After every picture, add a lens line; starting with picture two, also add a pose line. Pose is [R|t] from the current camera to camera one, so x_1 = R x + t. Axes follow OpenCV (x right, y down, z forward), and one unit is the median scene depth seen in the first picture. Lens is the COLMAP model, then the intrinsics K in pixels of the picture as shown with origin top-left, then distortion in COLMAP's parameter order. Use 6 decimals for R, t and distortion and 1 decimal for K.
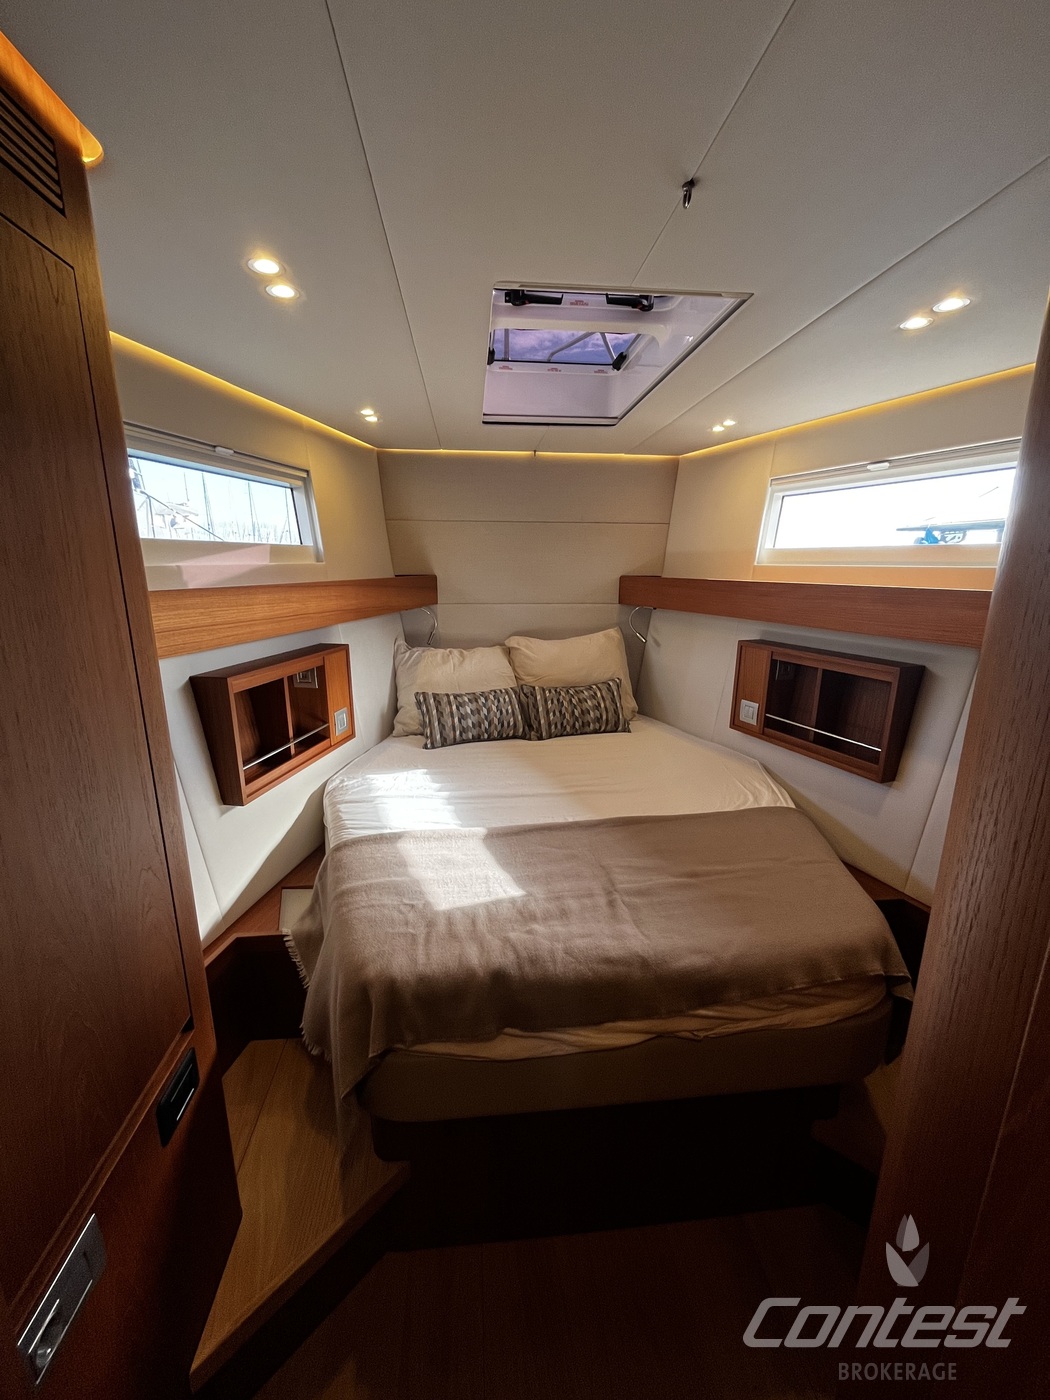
lens RADIAL K [[564.1, 0, 522.1], [0, 564.1, 698.1], [0, 0, 1]] dist [-0.003441, -0.000028]
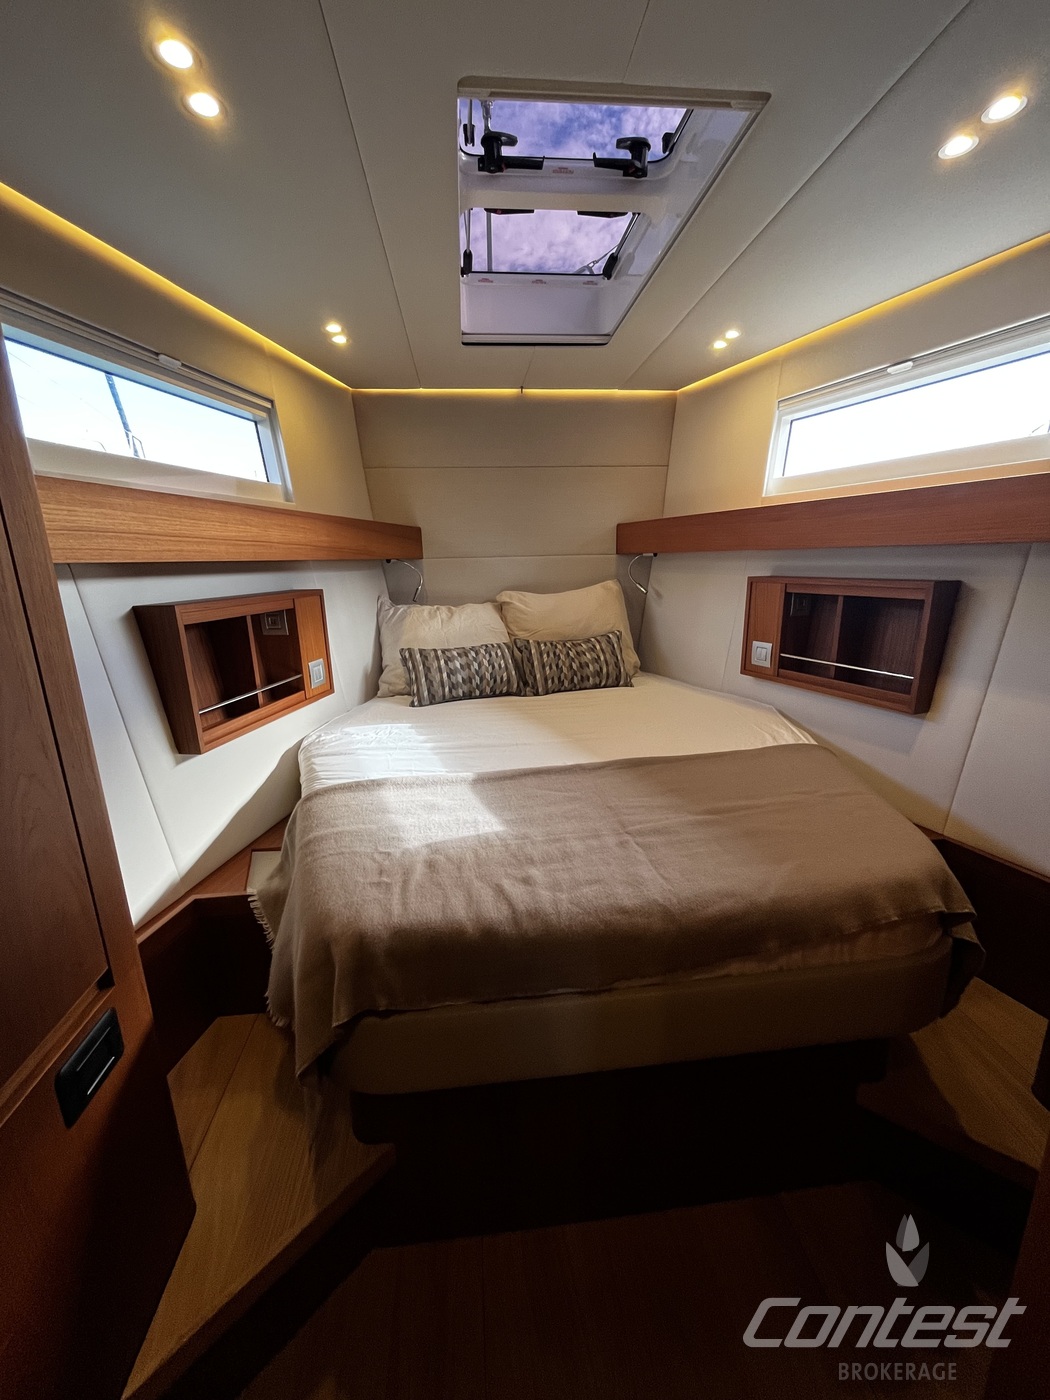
lens RADIAL K [[564.1, 0, 522.1], [0, 564.1, 698.1], [0, 0, 1]] dist [-0.003441, -0.000028]
pose [[0.999577, -0.029086, 0.000400, 0.008591], [0.029081, 0.999533, 0.009358, 0.070991], [-0.000672, -0.009342, 0.999956, 0.073313]]
